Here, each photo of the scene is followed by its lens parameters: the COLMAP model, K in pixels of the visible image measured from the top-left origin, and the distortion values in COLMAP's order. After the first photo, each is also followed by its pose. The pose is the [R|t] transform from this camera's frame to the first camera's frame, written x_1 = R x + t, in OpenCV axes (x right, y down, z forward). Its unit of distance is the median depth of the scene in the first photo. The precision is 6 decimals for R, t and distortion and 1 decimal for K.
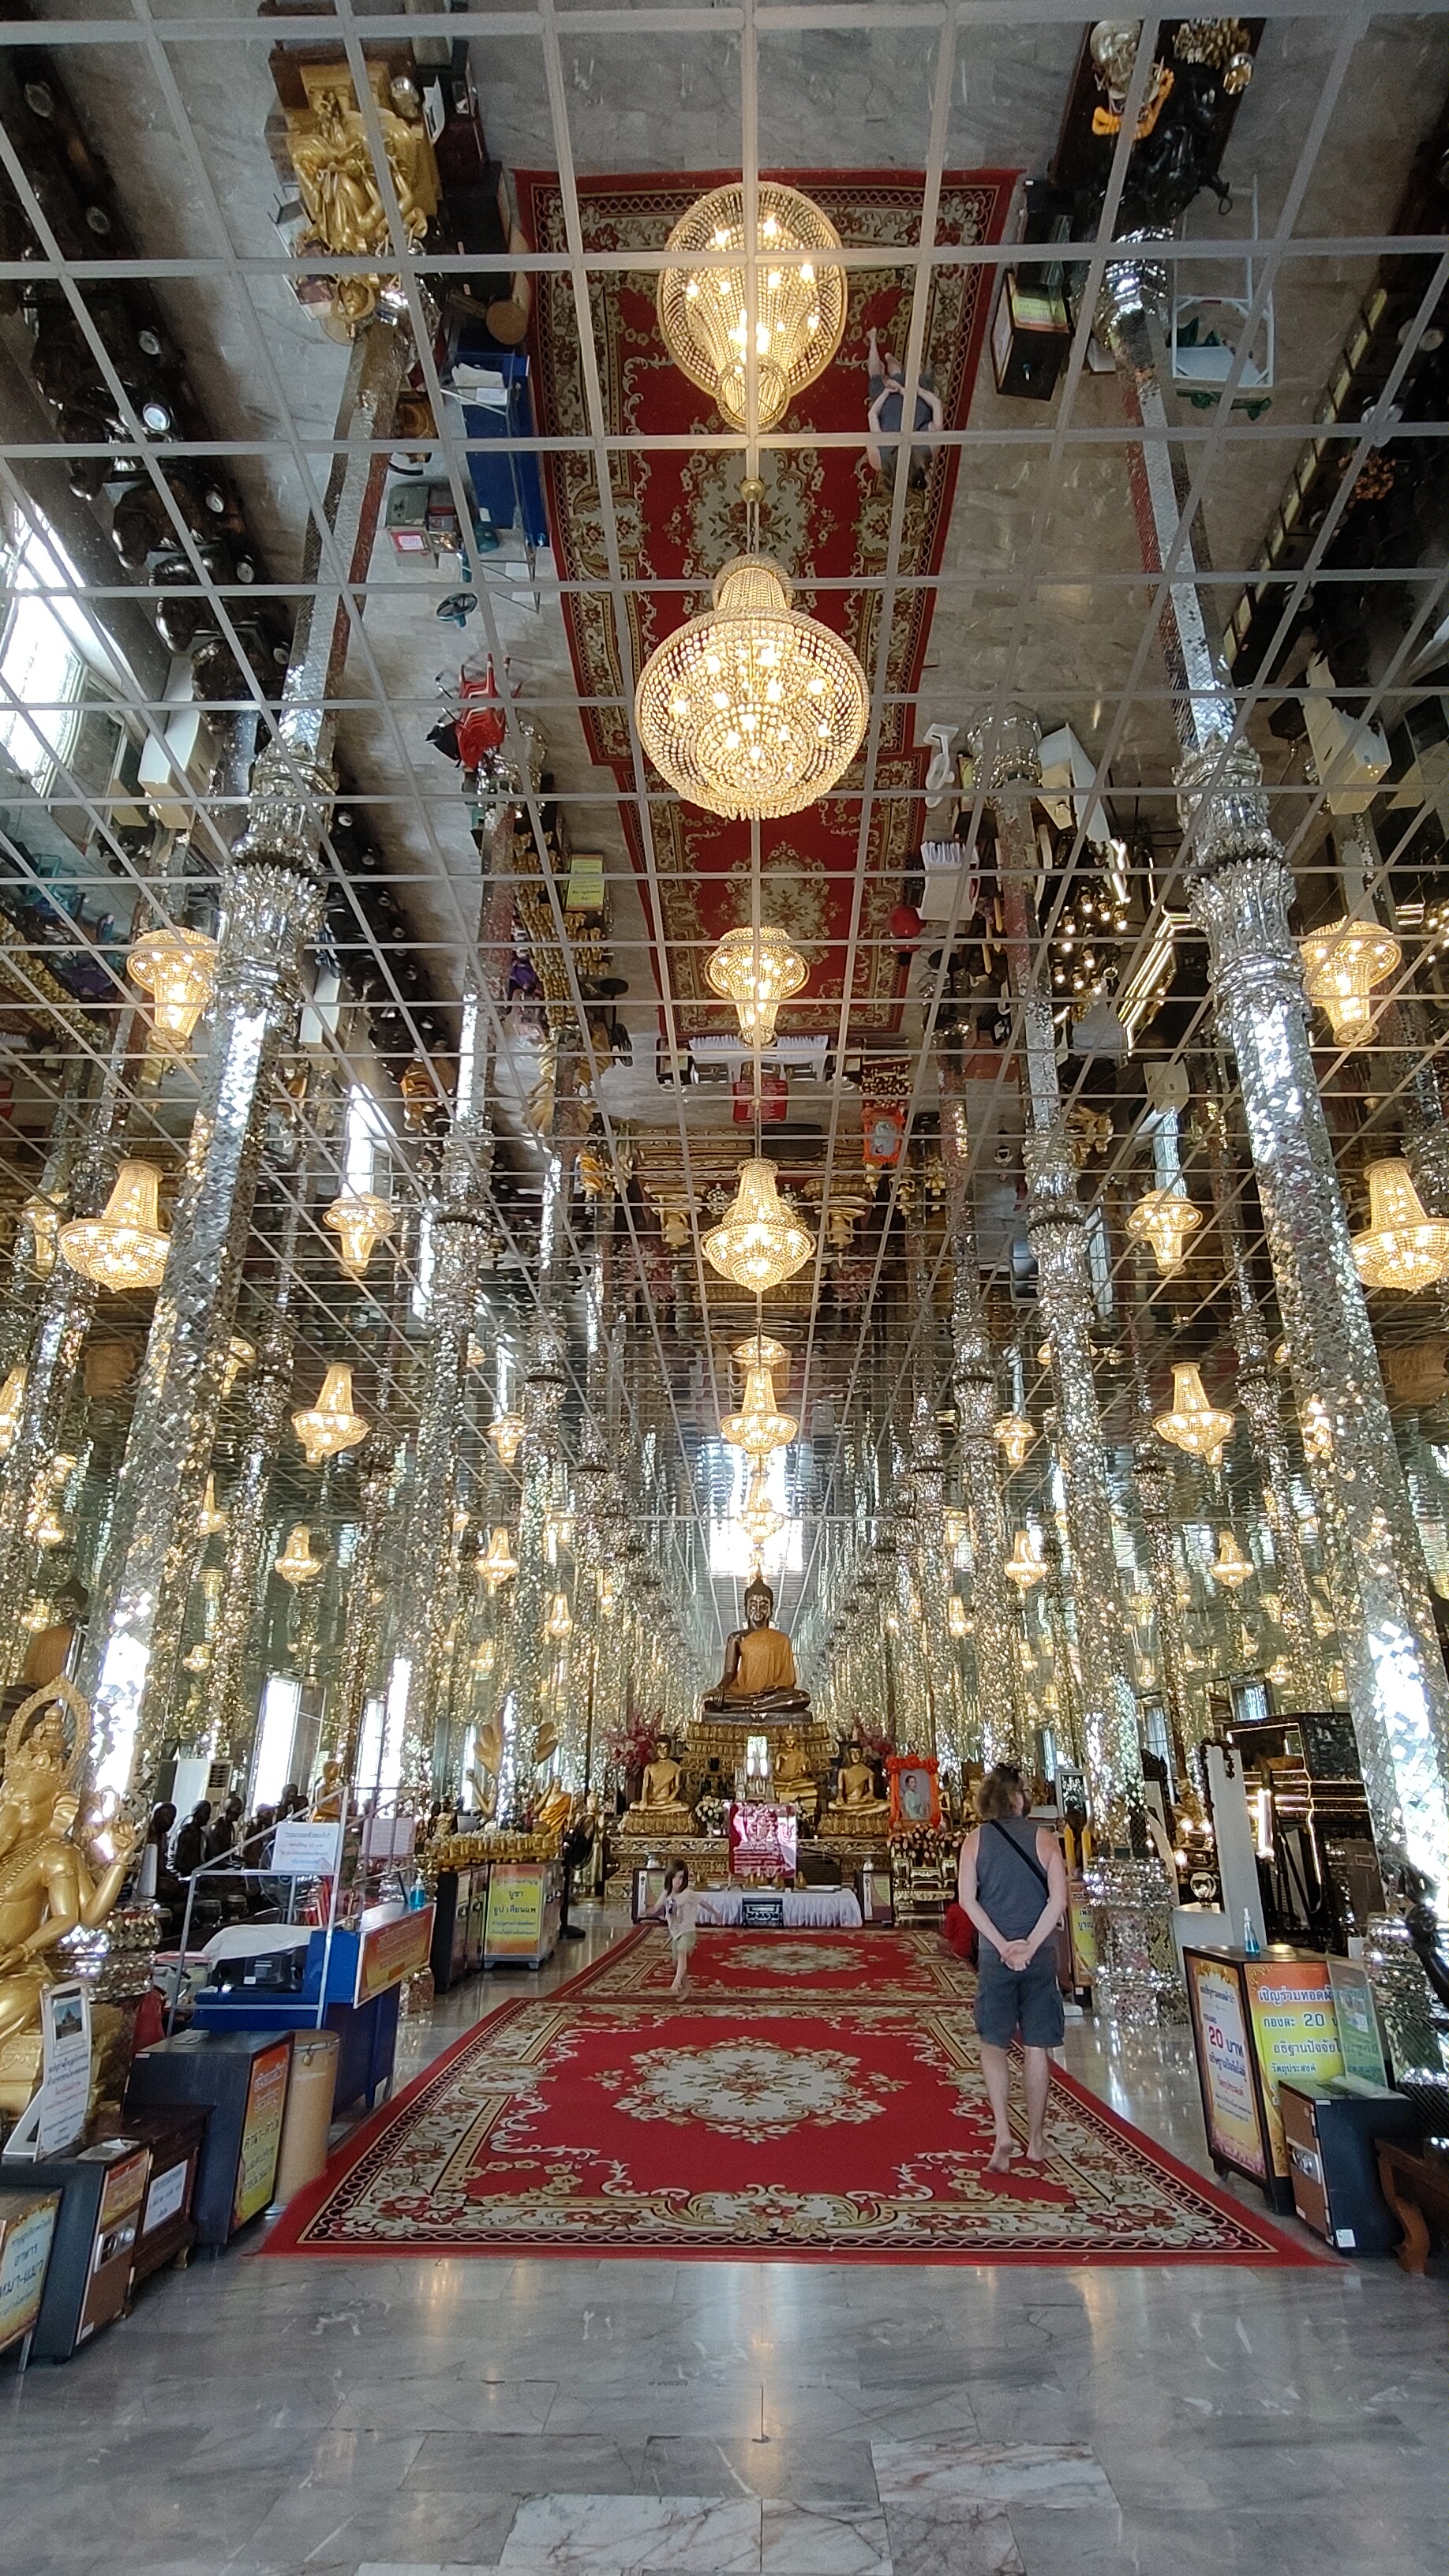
lens RADIAL K [[1201.3, 0, 724.5], [0, 1201.3, 1288.0], [0, 0, 1]] dist [0.004094, 0.000249]
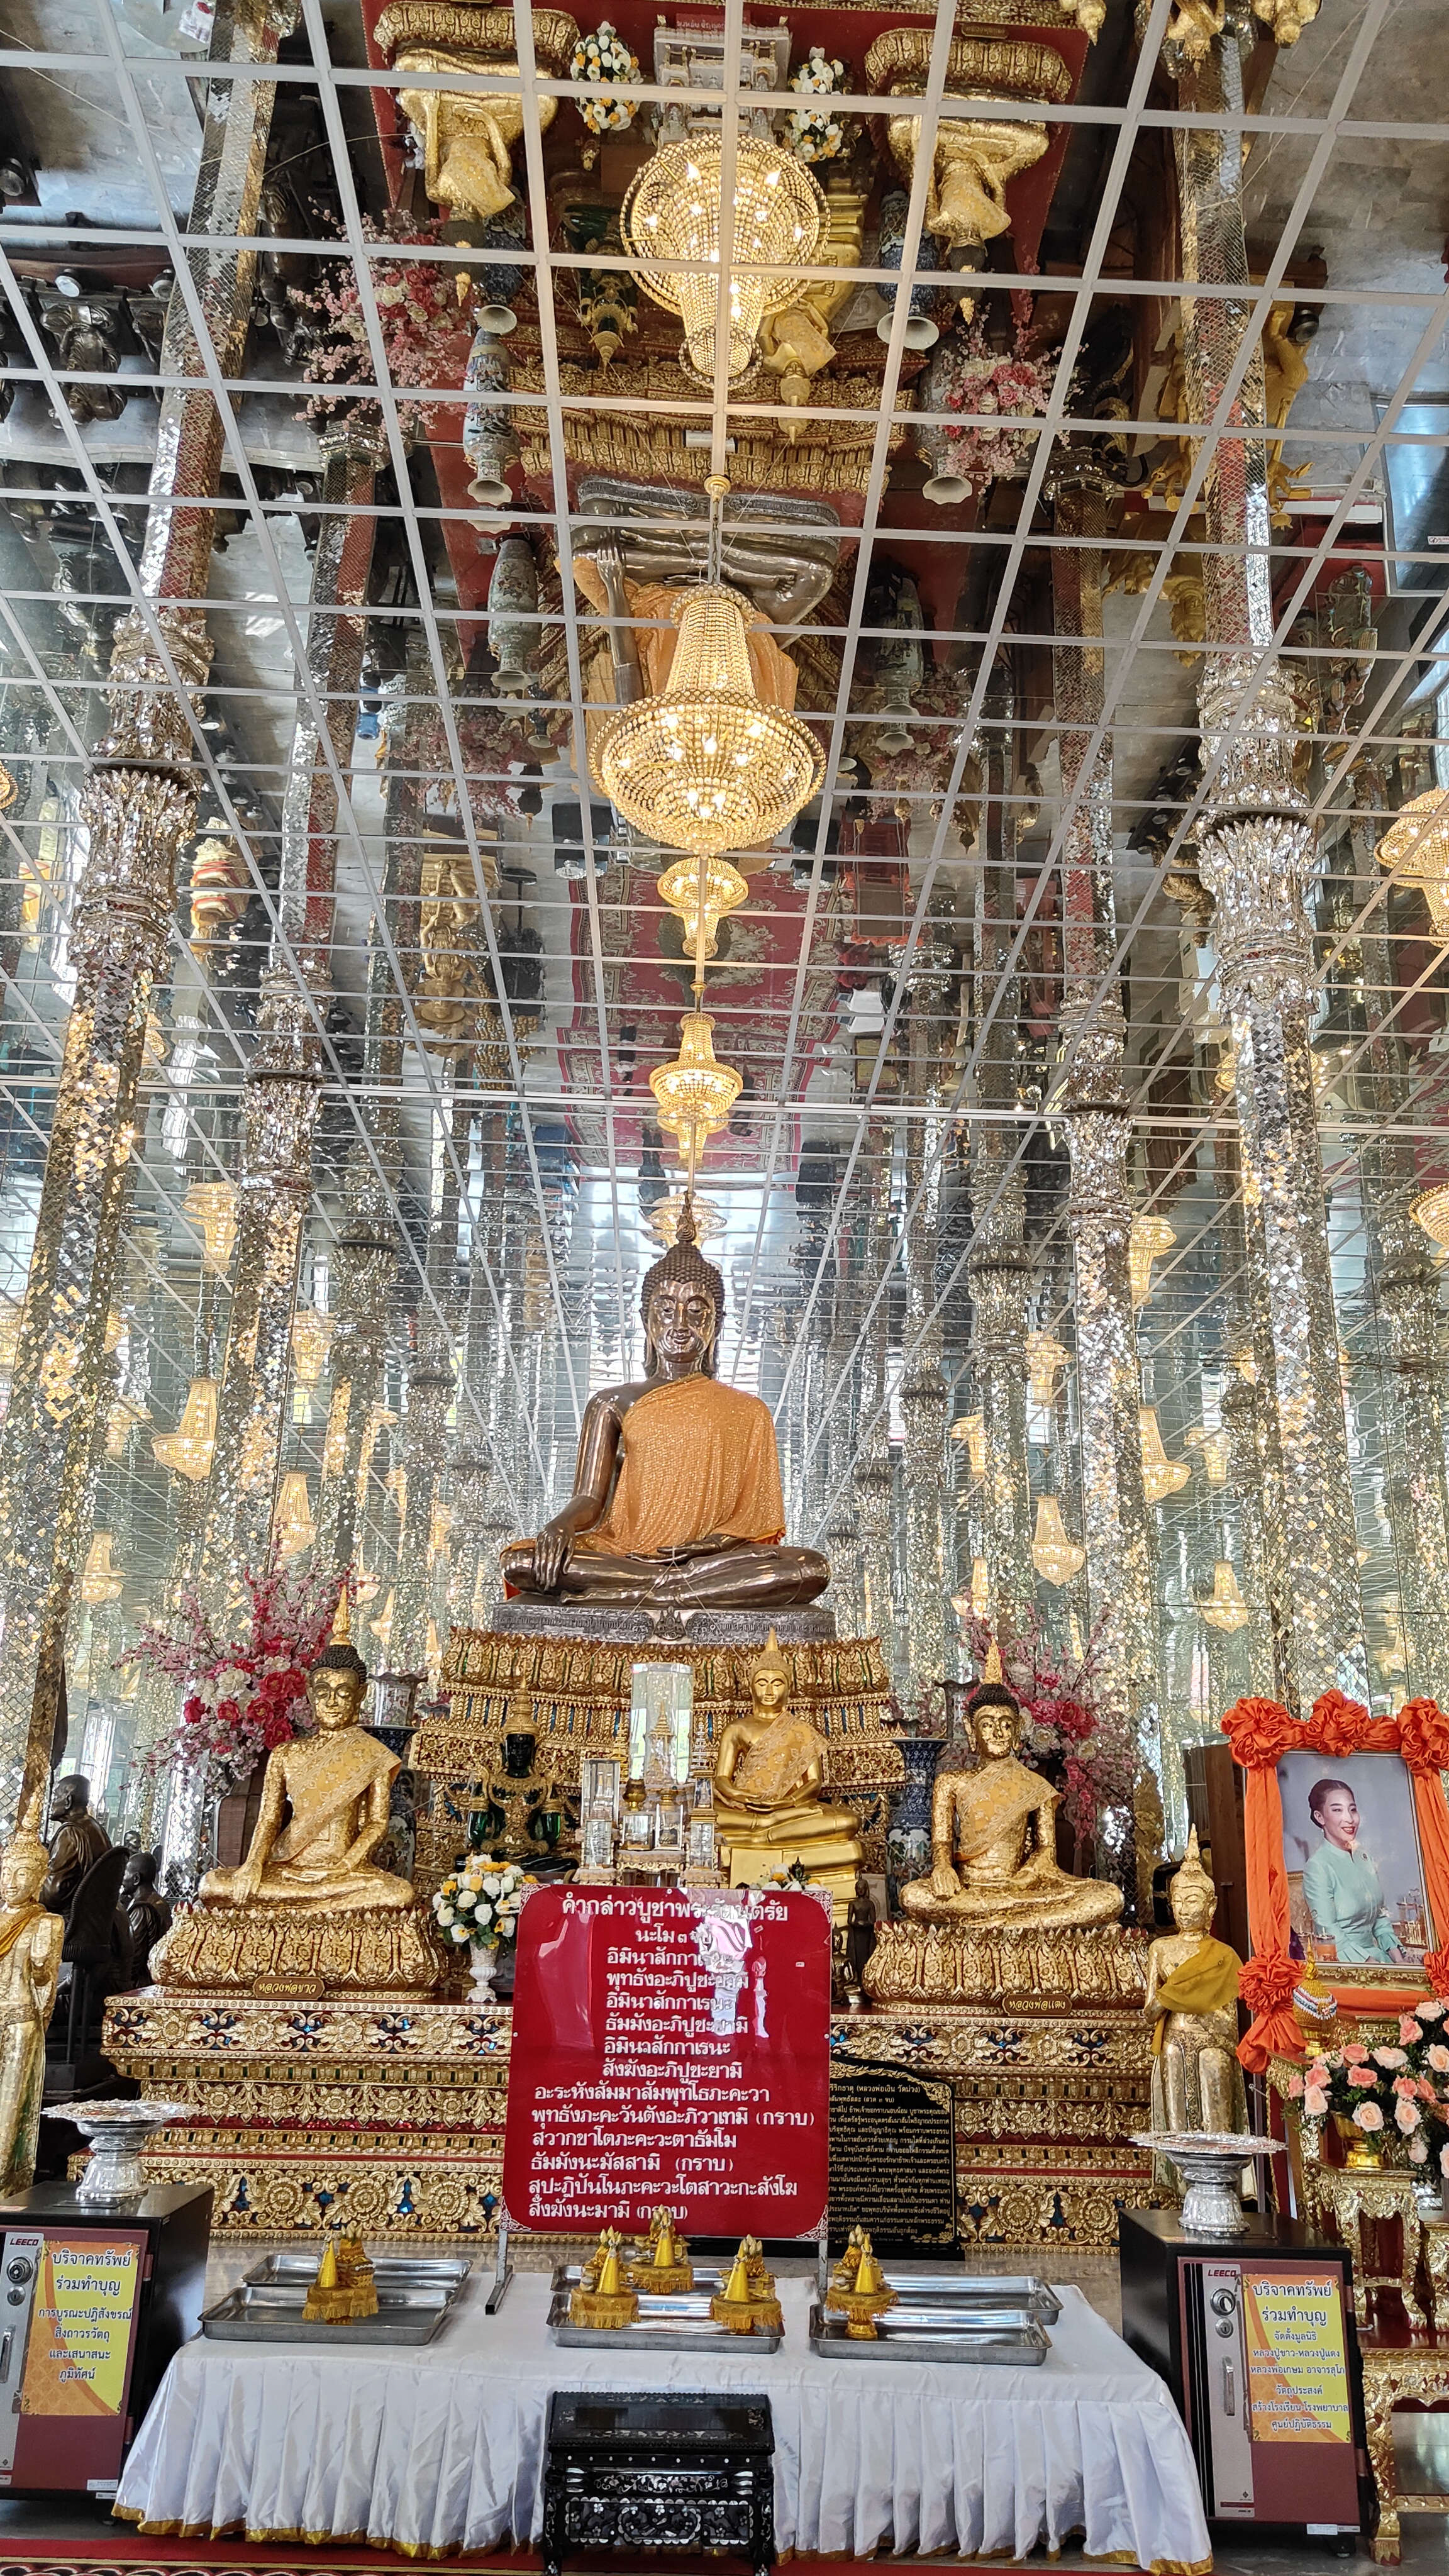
lens RADIAL K [[1821.5, 0, 712.3], [0, 1821.5, 1249.6], [0, 0, 1]] dist [0.006437, -0.001576]
pose [[0.998508, 0.034545, 0.042289, 0.016676], [-0.037542, 0.996679, 0.072256, 0.235733], [-0.039653, -0.073736, 0.996489, 0.552498]]
